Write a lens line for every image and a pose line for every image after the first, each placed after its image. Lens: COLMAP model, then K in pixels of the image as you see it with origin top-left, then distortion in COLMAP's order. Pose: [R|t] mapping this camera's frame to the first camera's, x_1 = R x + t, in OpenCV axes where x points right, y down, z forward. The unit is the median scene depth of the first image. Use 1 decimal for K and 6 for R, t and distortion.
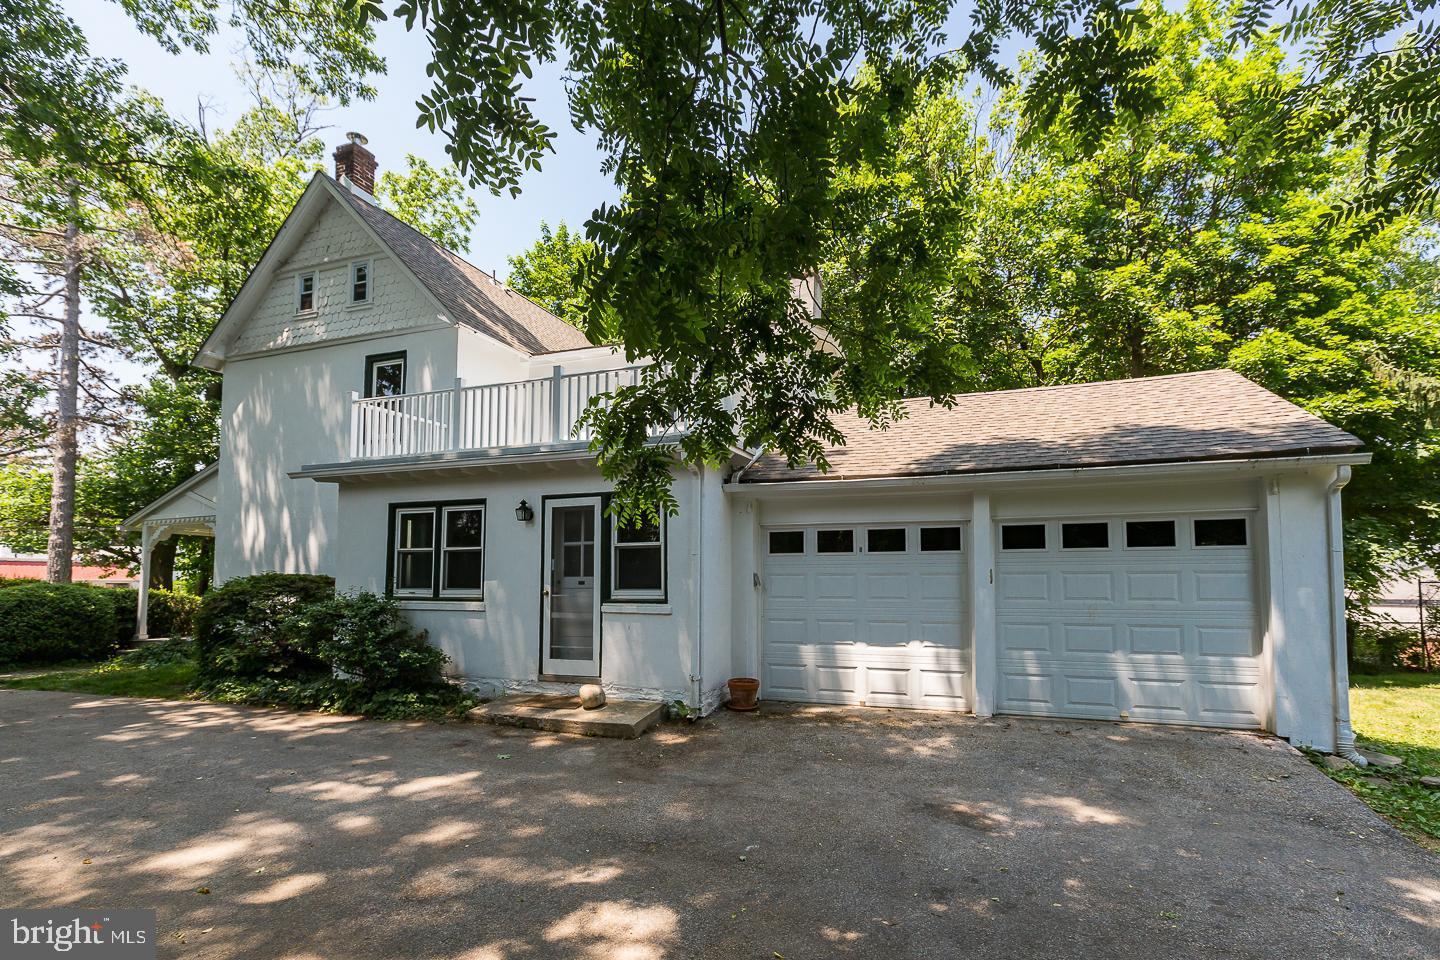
lens RADIAL K [[649.9, 0, 719.5], [0, 649.9, 481.6], [0, 0, 1]] dist [0.004046, -0.001371]
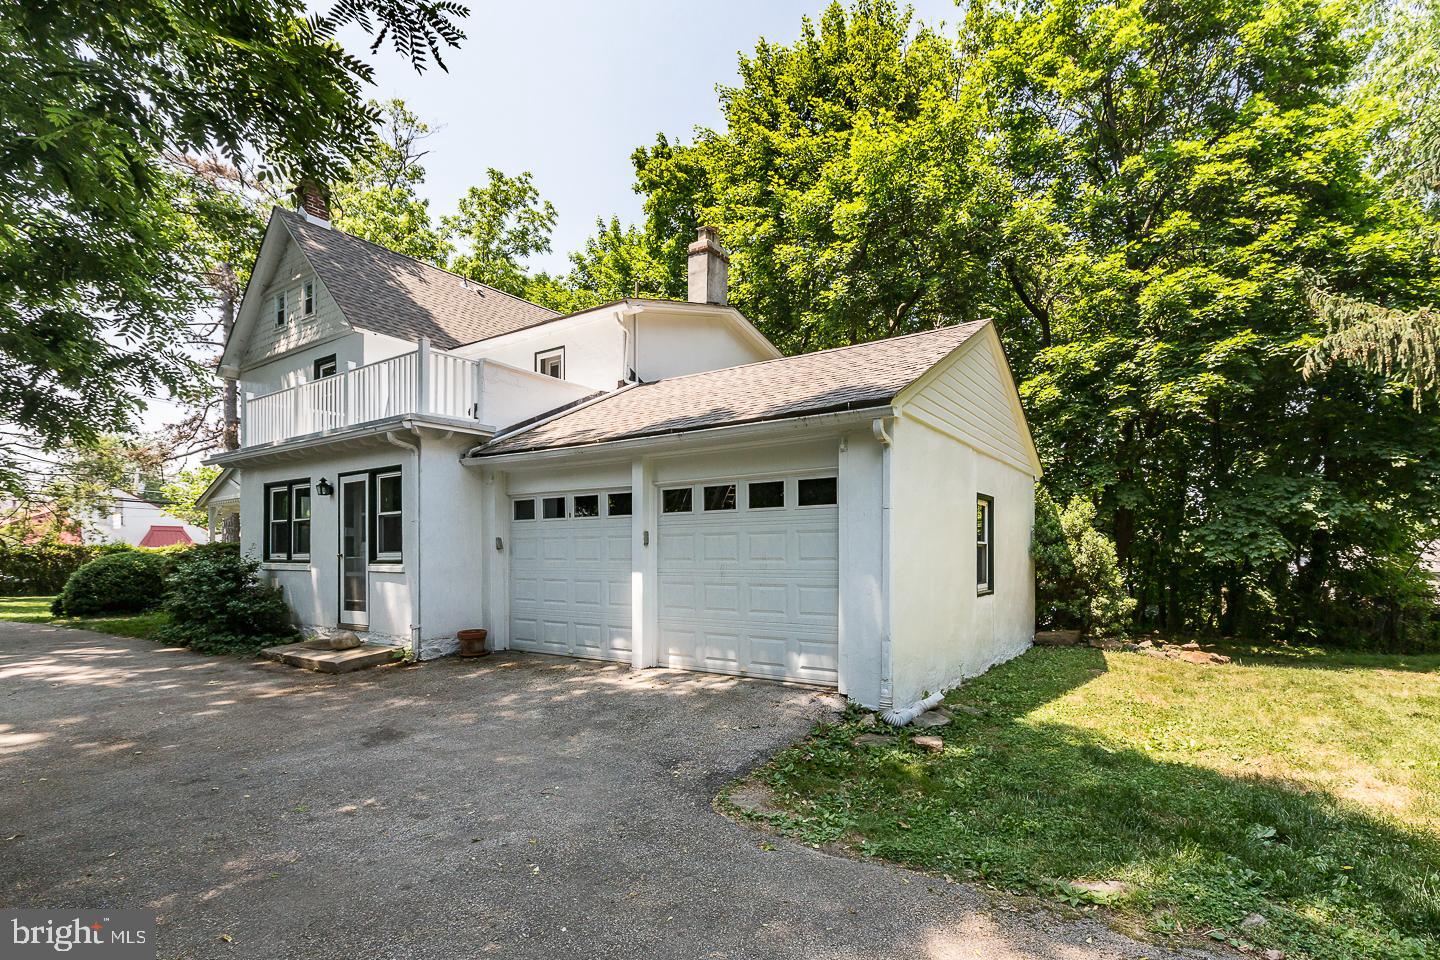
lens RADIAL K [[649.9, 0, 726.1], [0, 649.9, 479.2], [0, 0, 1]] dist [0.004046, -0.001371]
pose [[0.975559, -0.024471, -0.218373, 0.678510], [0.030848, 0.999190, 0.025841, 0.023523], [0.217564, -0.031946, 0.975523, 0.001050]]
